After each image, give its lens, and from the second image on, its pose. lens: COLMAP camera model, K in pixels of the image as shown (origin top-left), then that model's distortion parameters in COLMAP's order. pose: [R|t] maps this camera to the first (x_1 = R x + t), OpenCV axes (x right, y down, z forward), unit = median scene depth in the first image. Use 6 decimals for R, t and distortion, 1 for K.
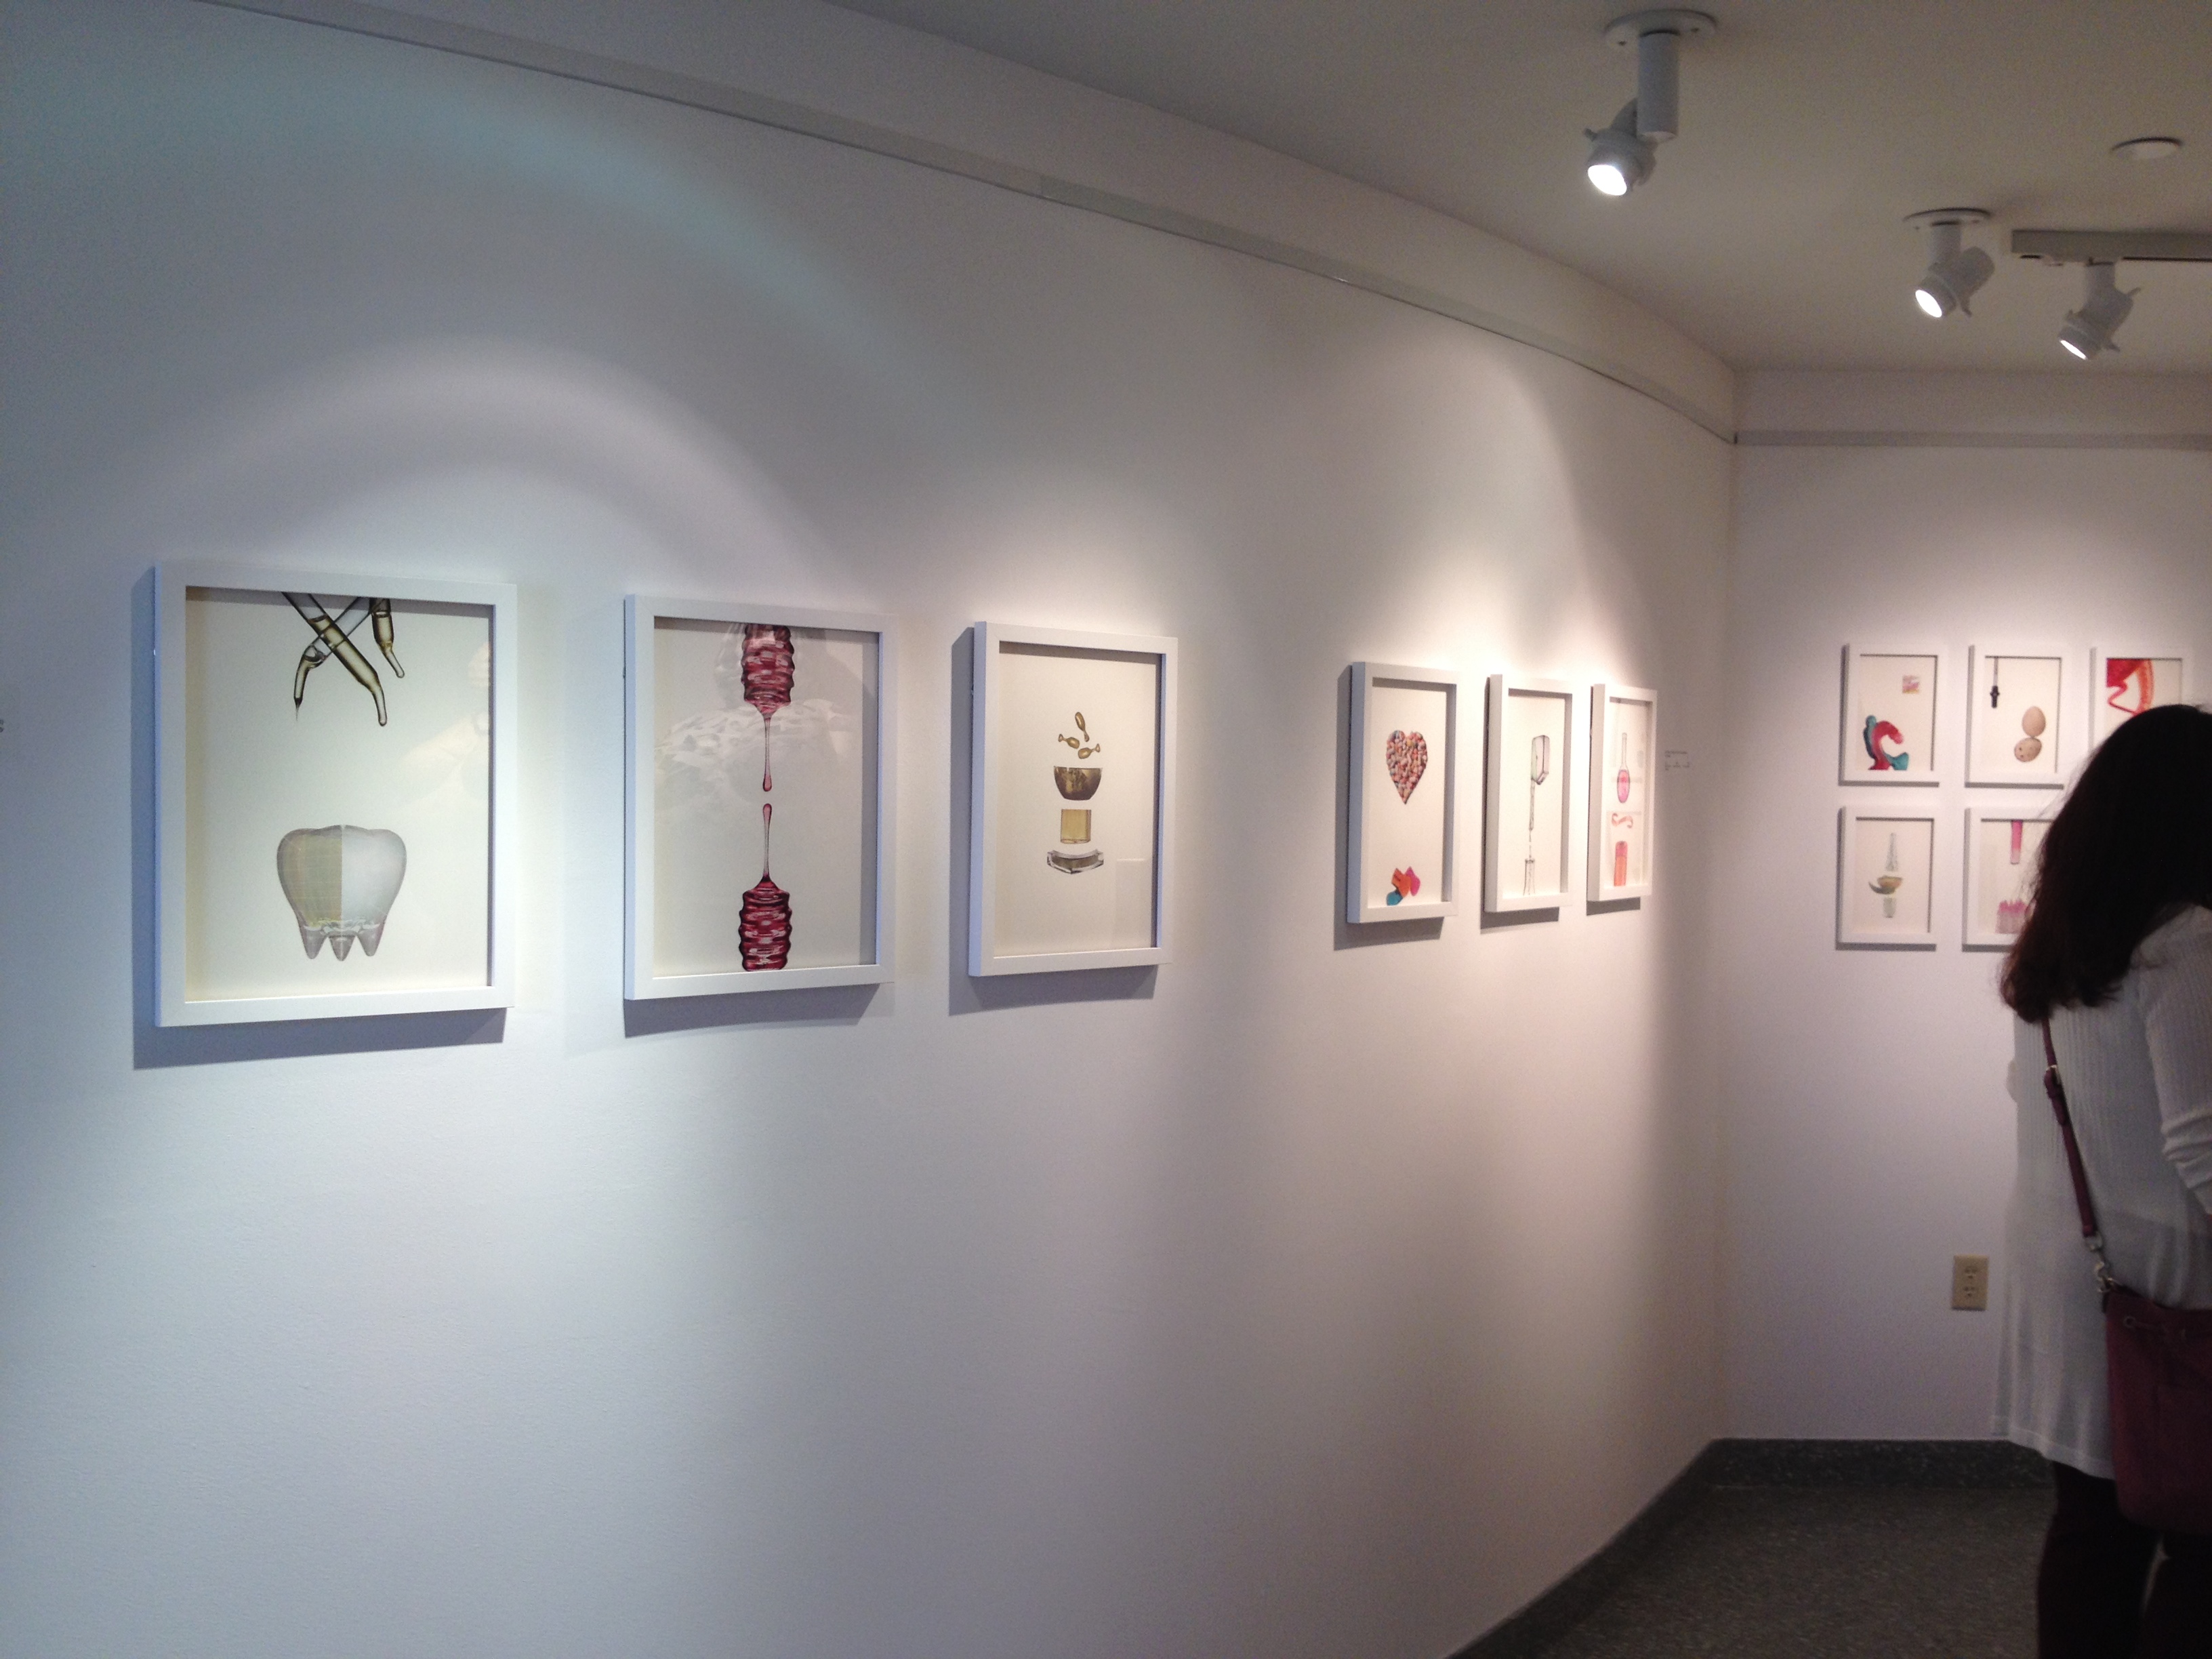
lens RADIAL K [[2209.4, 0, 1209.1], [0, 2209.4, 870.3], [0, 0, 1]] dist [0.194531, -0.519475]
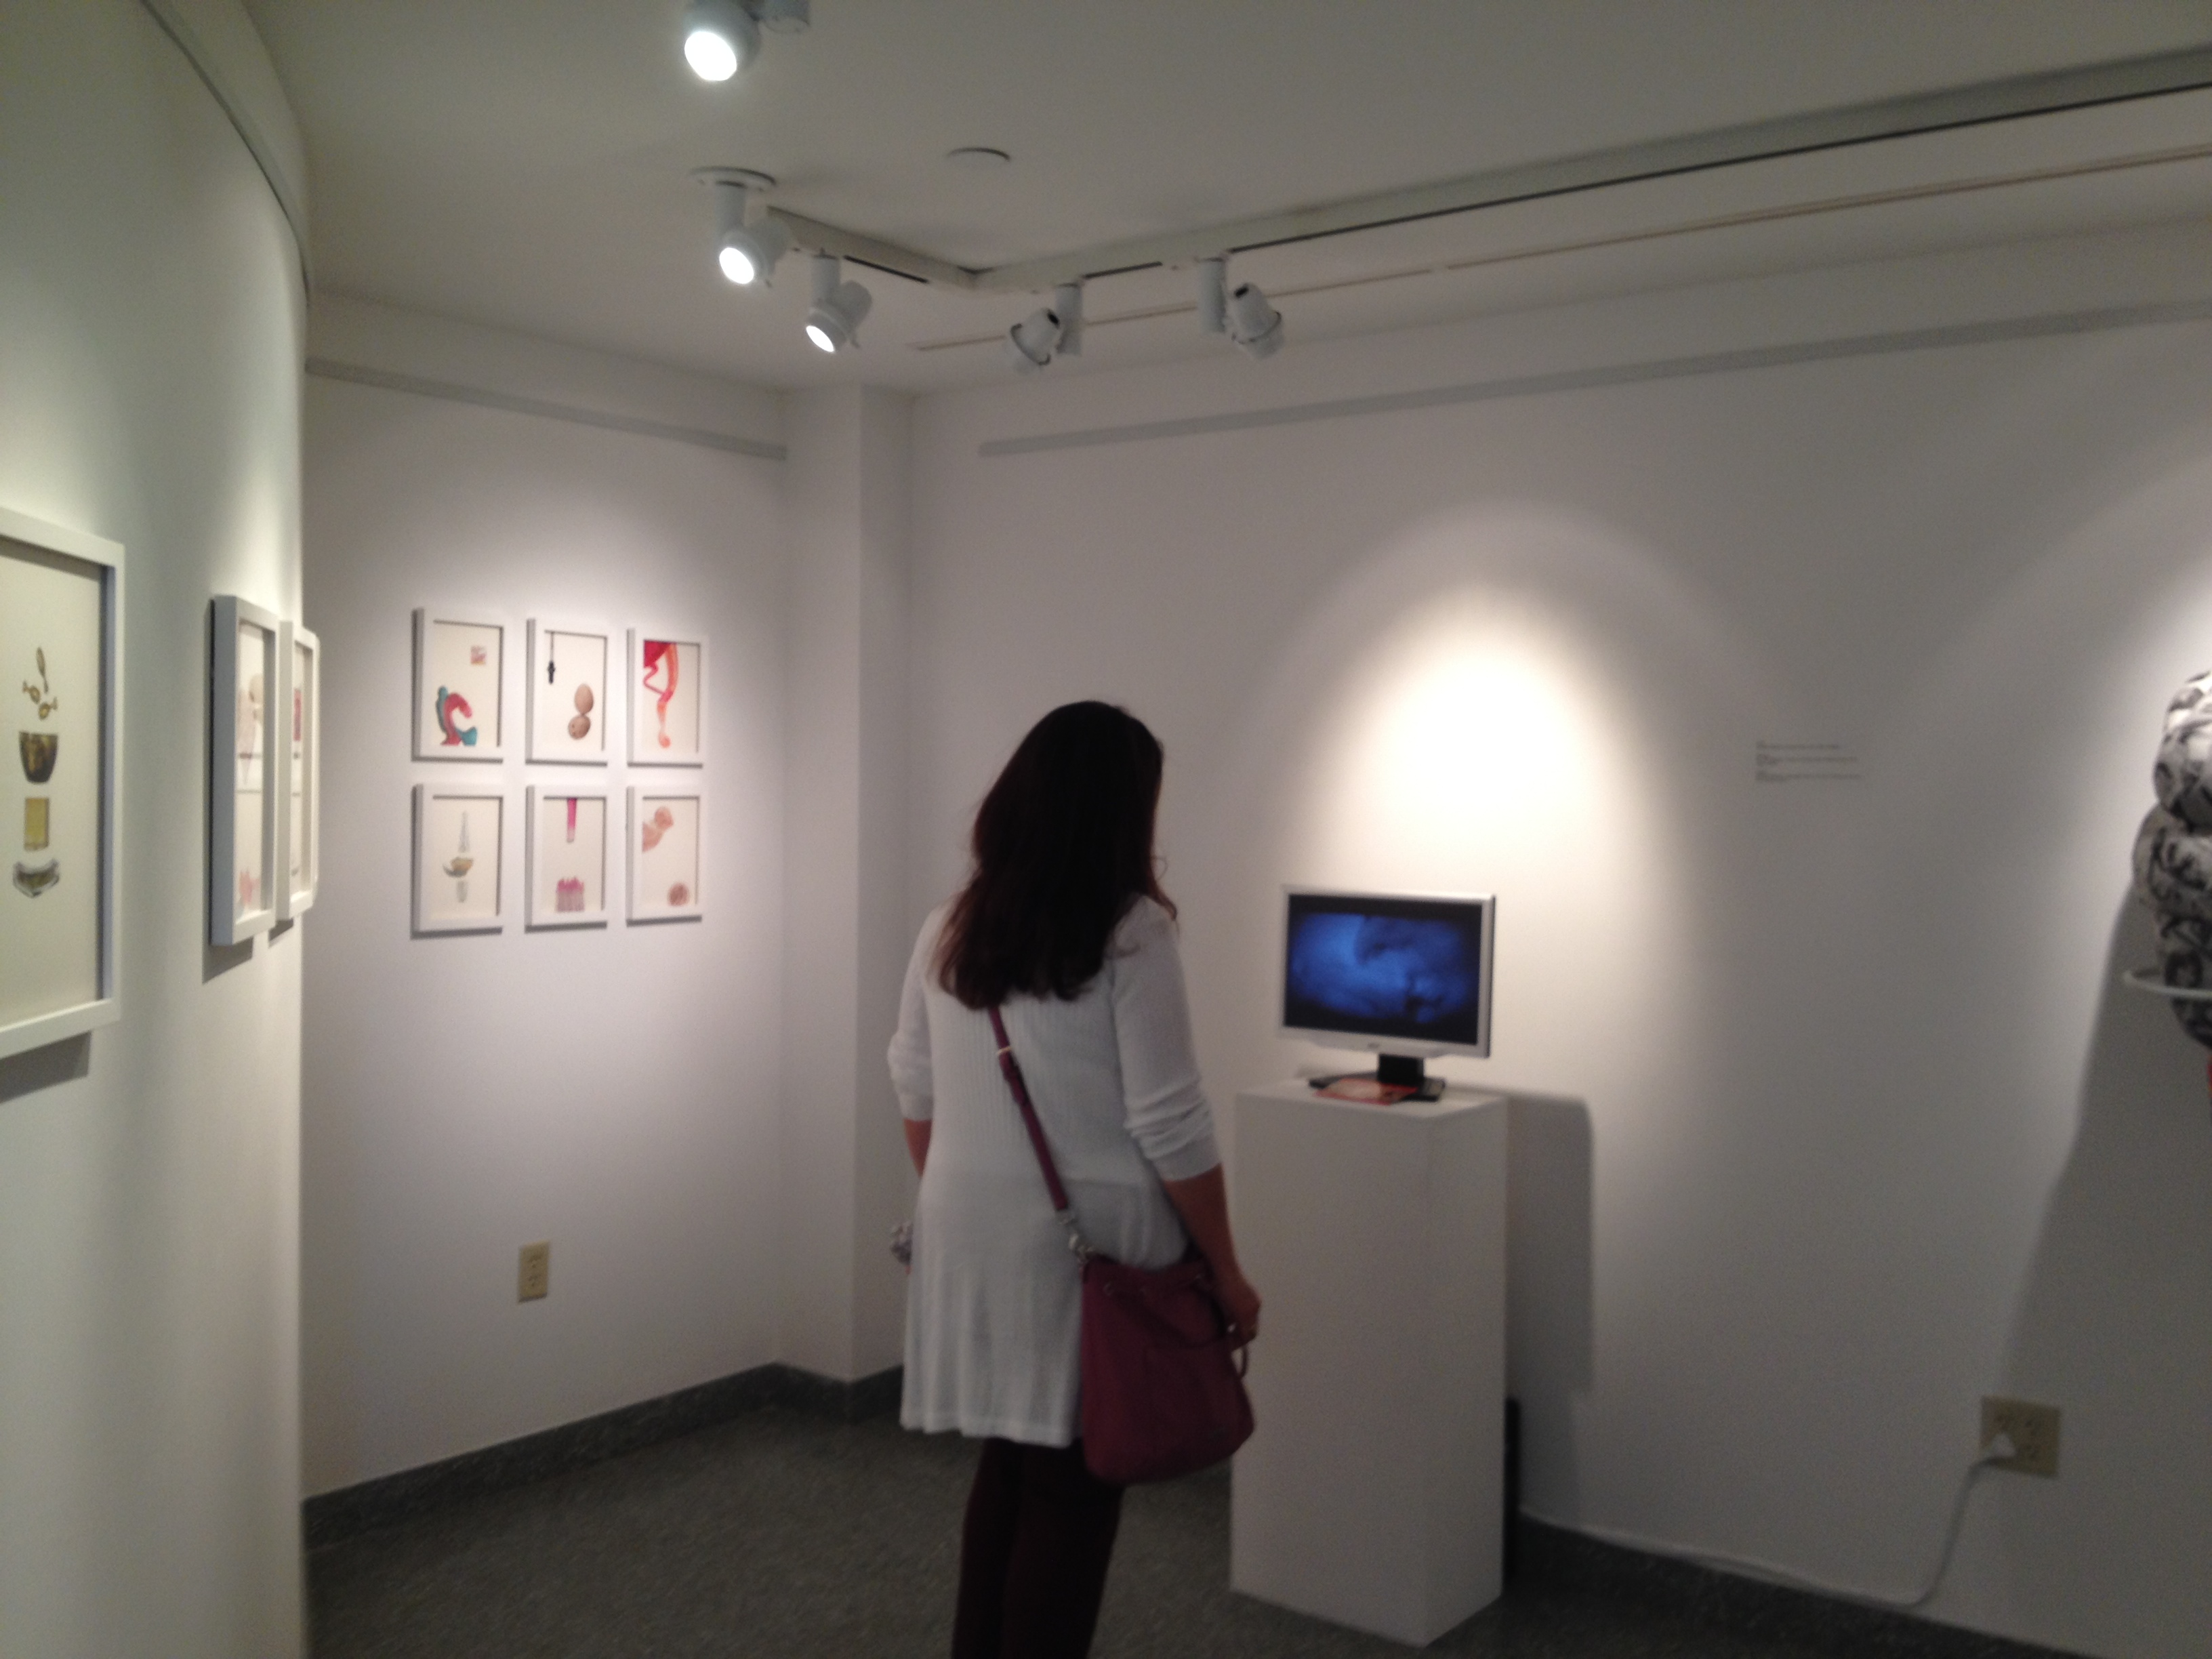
lens RADIAL K [[2104.5, 0, 1105.9], [0, 2104.5, 846.4], [0, 0, 1]] dist [-0.001223, -0.017972]
pose [[0.646178, -0.020794, 0.762903, -0.197385], [0.015732, 0.999779, 0.013926, -0.010244], [-0.763024, 0.003003, 0.646363, 0.220725]]
